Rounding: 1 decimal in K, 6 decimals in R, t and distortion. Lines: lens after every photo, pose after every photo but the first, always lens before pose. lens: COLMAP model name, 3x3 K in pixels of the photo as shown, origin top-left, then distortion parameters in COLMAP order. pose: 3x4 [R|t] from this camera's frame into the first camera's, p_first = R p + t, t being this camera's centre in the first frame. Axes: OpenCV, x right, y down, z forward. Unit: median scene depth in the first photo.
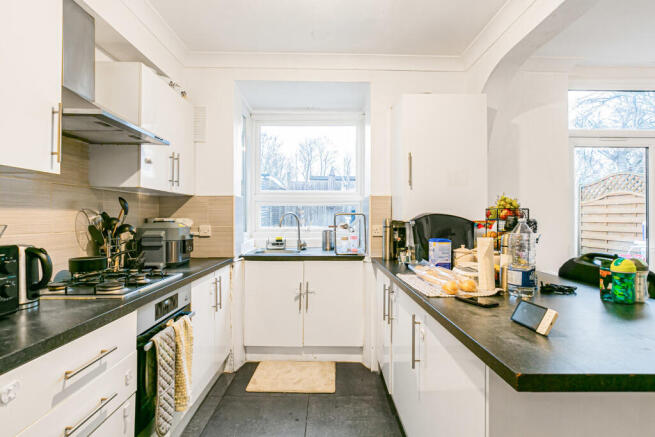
lens RADIAL K [[341.8, 0, 329.2], [0, 341.8, 217.0], [0, 0, 1]] dist [0.001516, -0.000505]
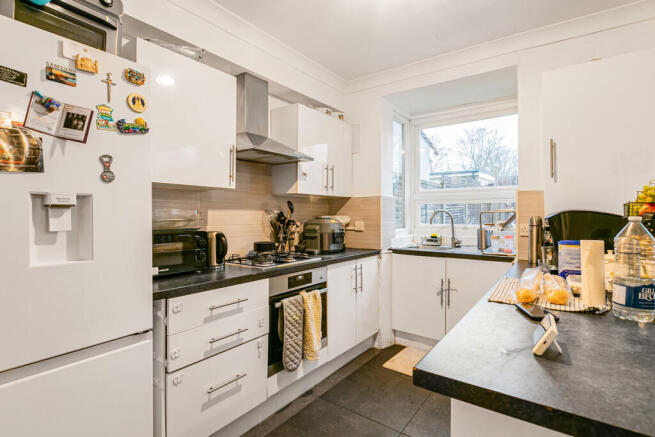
lens RADIAL K [[324.6, 0, 327.6], [0, 324.6, 214.5], [0, 0, 1]] dist [0.000456, -0.000073]
pose [[0.800831, -0.002450, -0.598886, 0.292765], [0.002588, 0.999996, -0.000631, -0.000659], [0.598885, -0.001045, 0.800834, 0.019178]]
